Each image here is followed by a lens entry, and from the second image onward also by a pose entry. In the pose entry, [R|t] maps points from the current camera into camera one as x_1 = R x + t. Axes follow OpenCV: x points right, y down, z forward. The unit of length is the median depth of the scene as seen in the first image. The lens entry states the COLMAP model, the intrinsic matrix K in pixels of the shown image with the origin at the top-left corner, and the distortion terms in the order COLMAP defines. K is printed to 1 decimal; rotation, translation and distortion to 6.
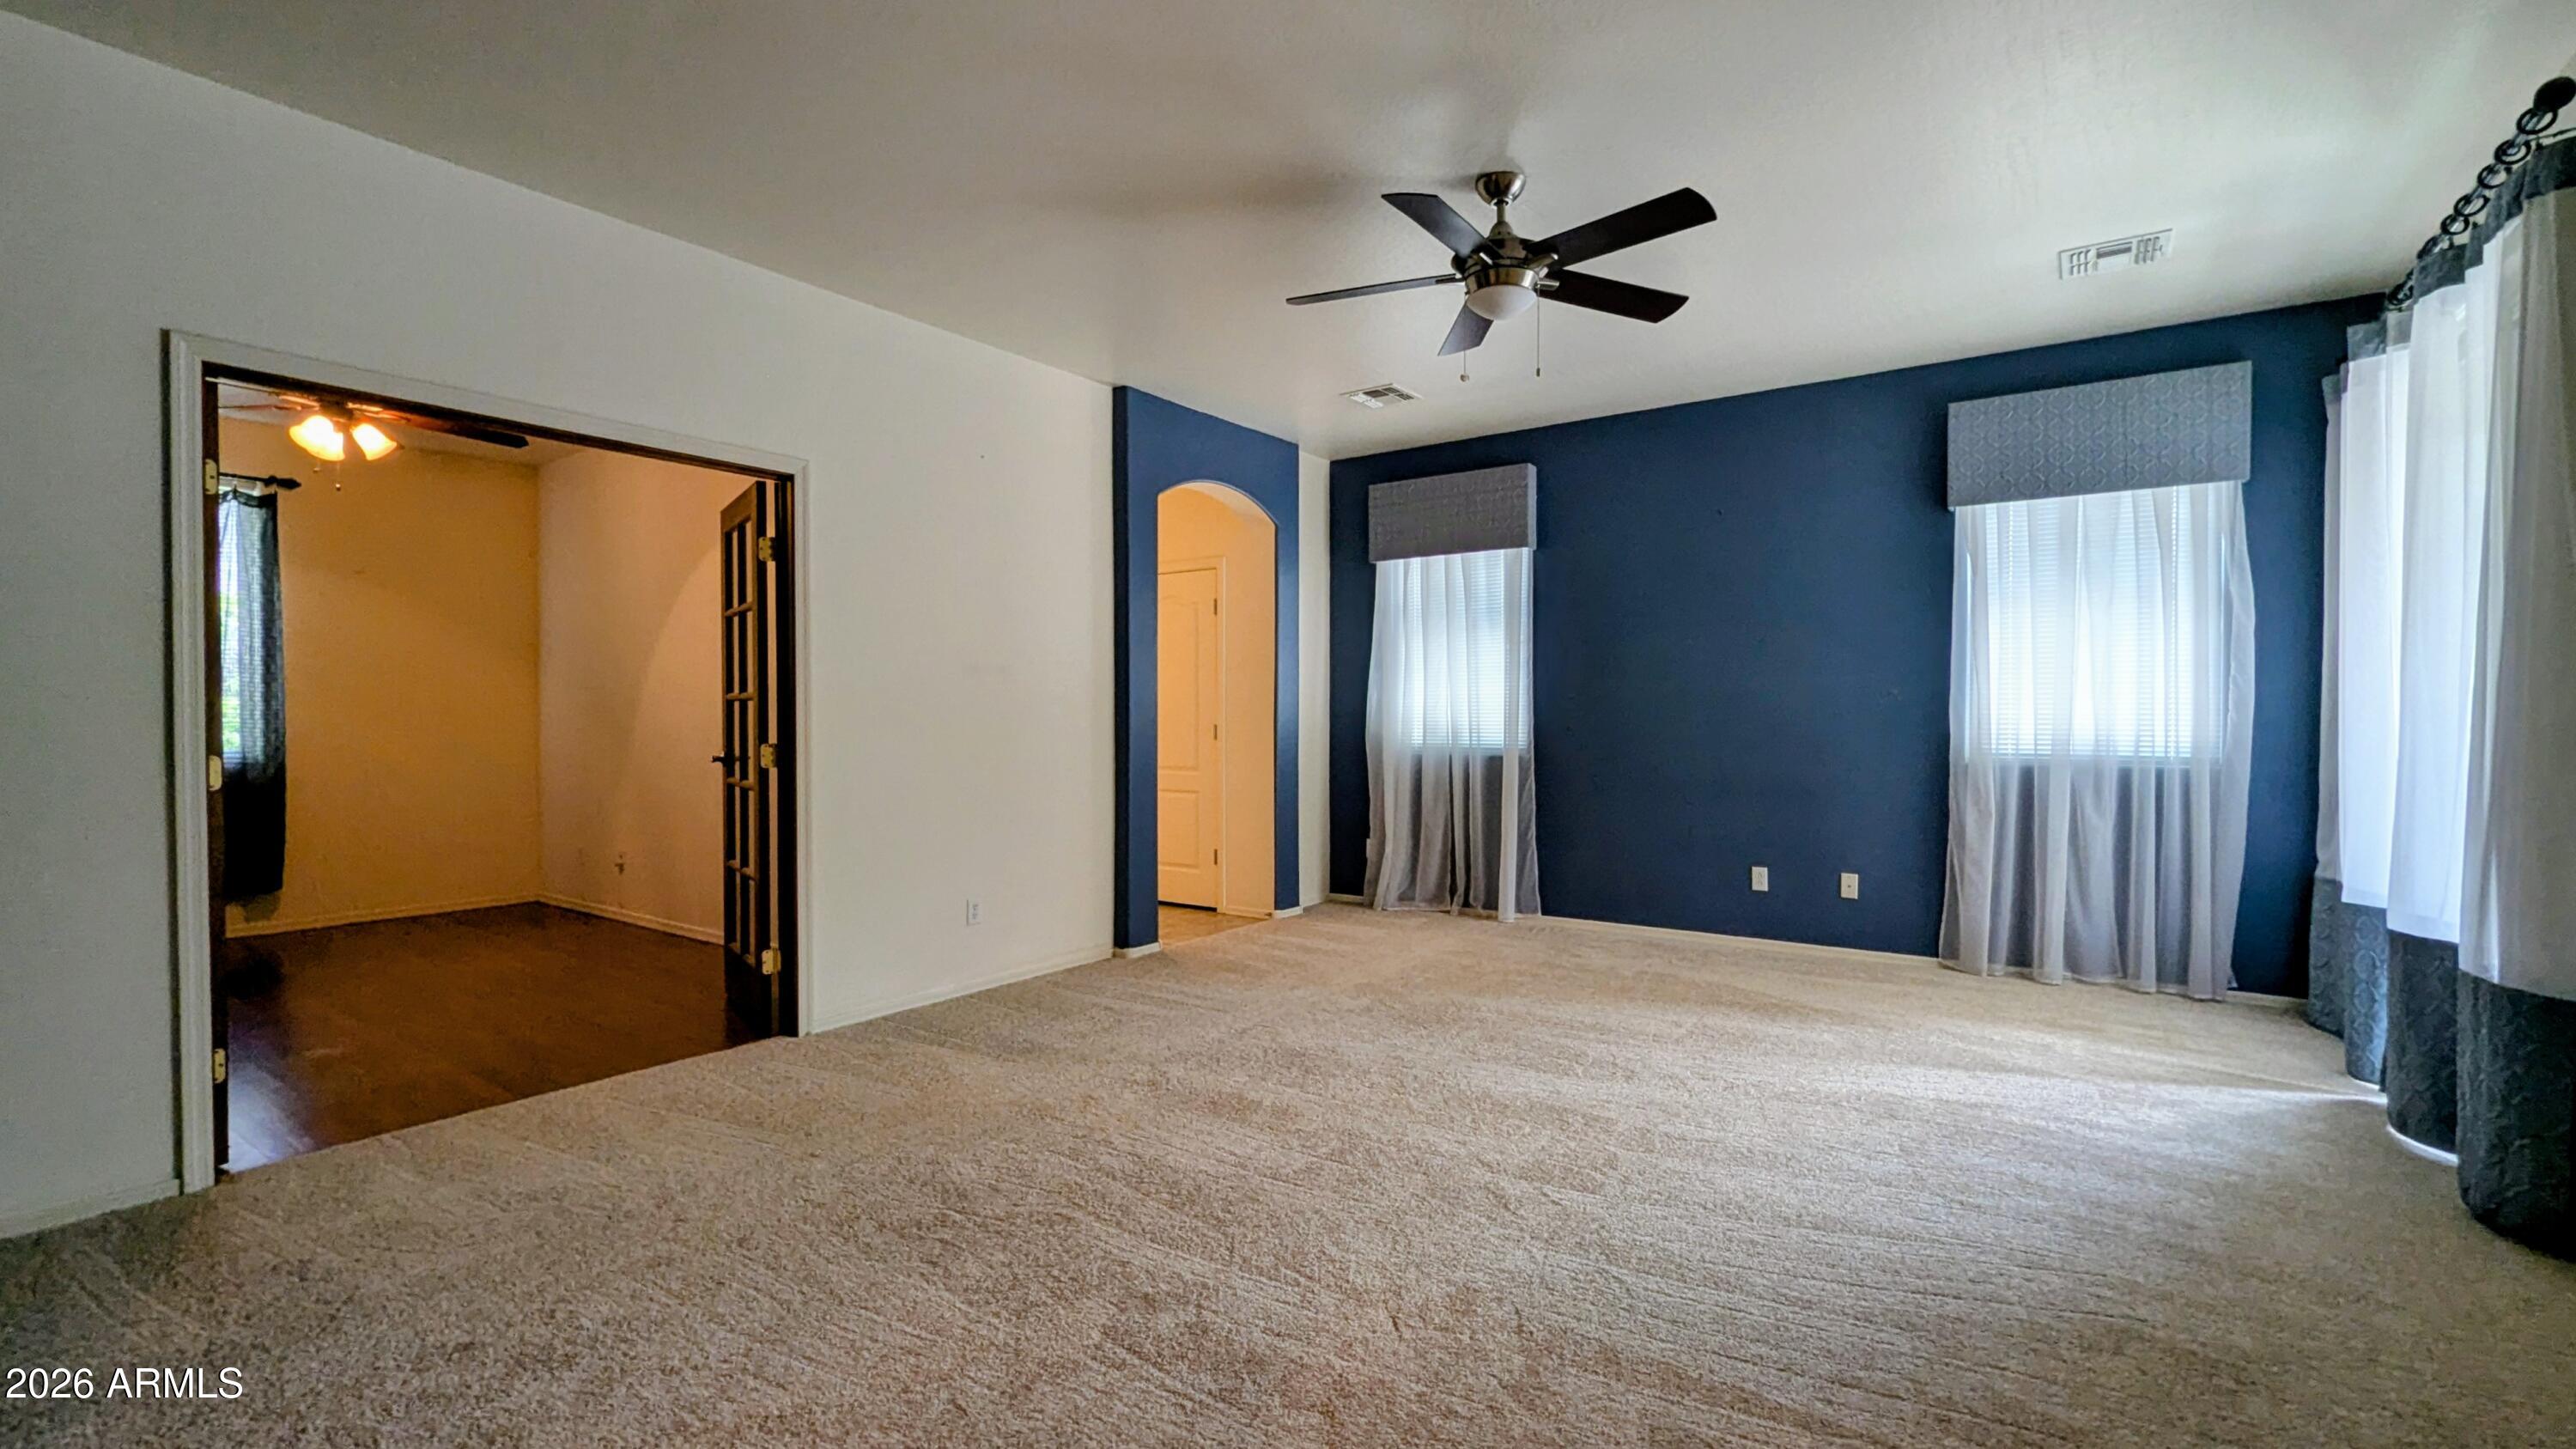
lens RADIAL K [[1072.4, 0, 1294.8], [0, 1072.4, 731.7], [0, 0, 1]] dist [0.000531, 0.000032]
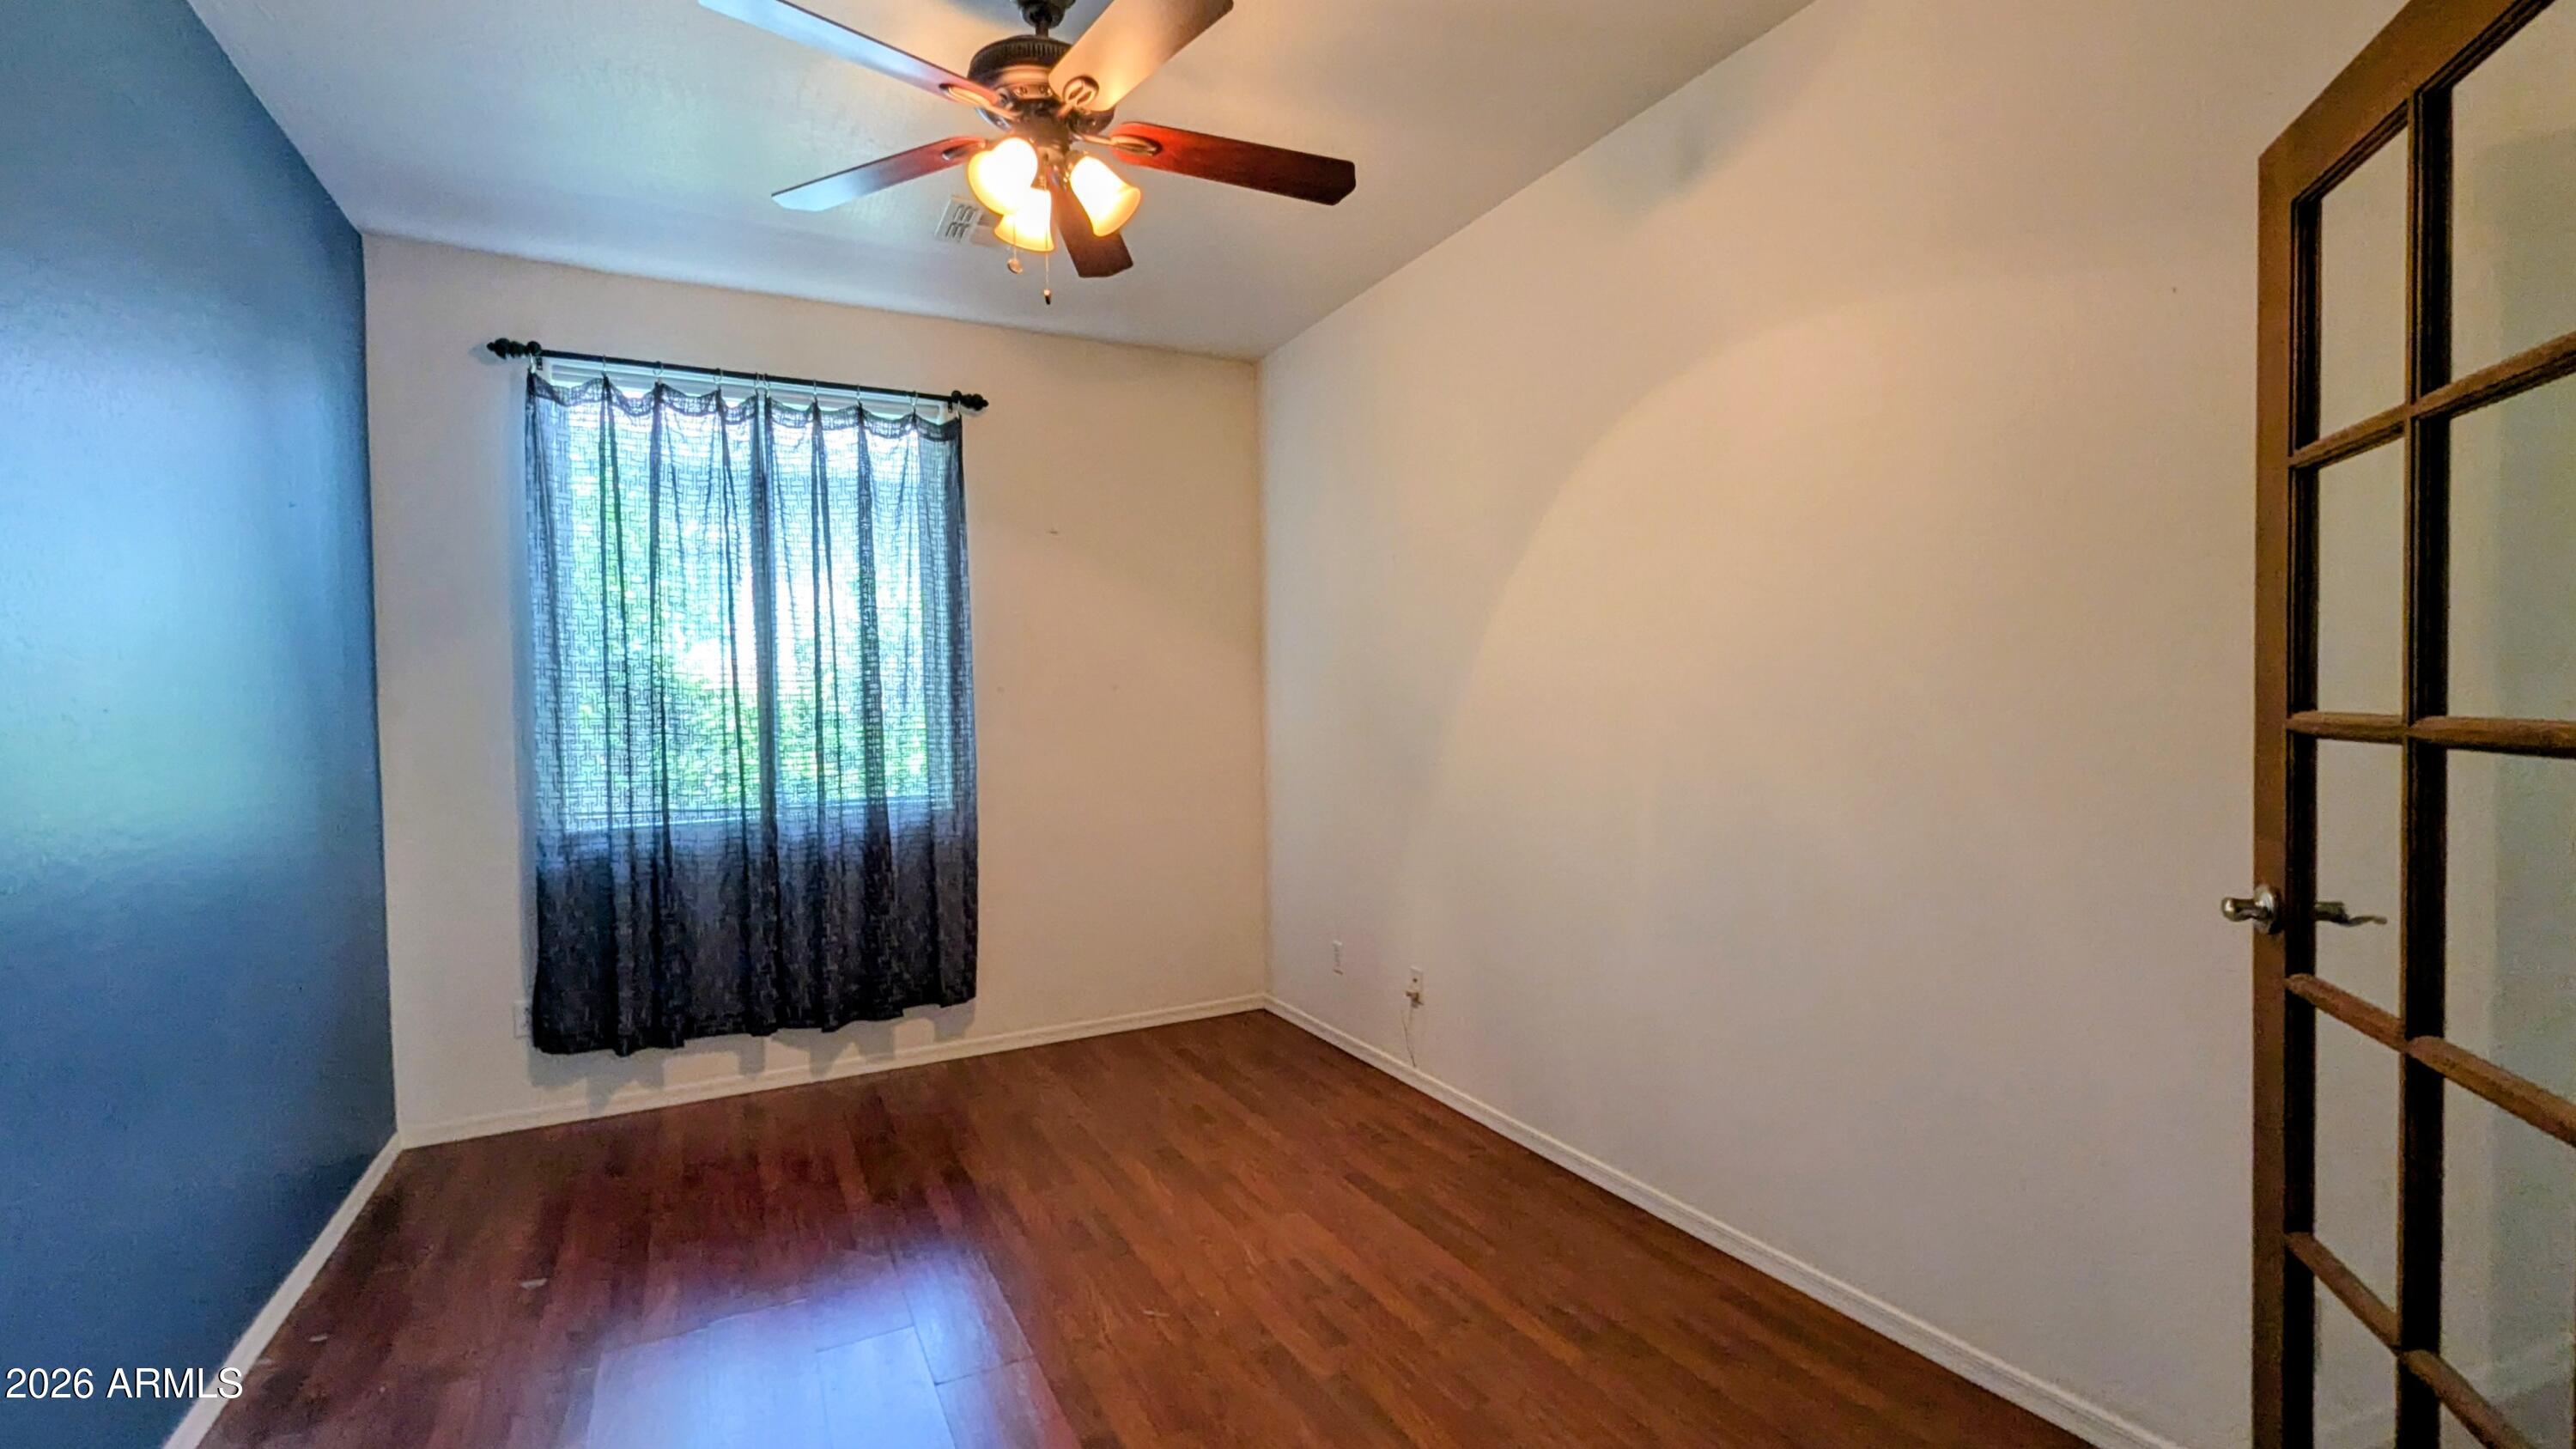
lens RADIAL K [[1072.4, 0, 1294.8], [0, 1072.4, 731.7], [0, 0, 1]] dist [0.000531, 0.000032]
pose [[0.890682, 0.002919, -0.454618, -0.455121], [0.007986, 0.999725, 0.022065, -0.036968], [0.454558, -0.023283, 0.890413, 0.490224]]
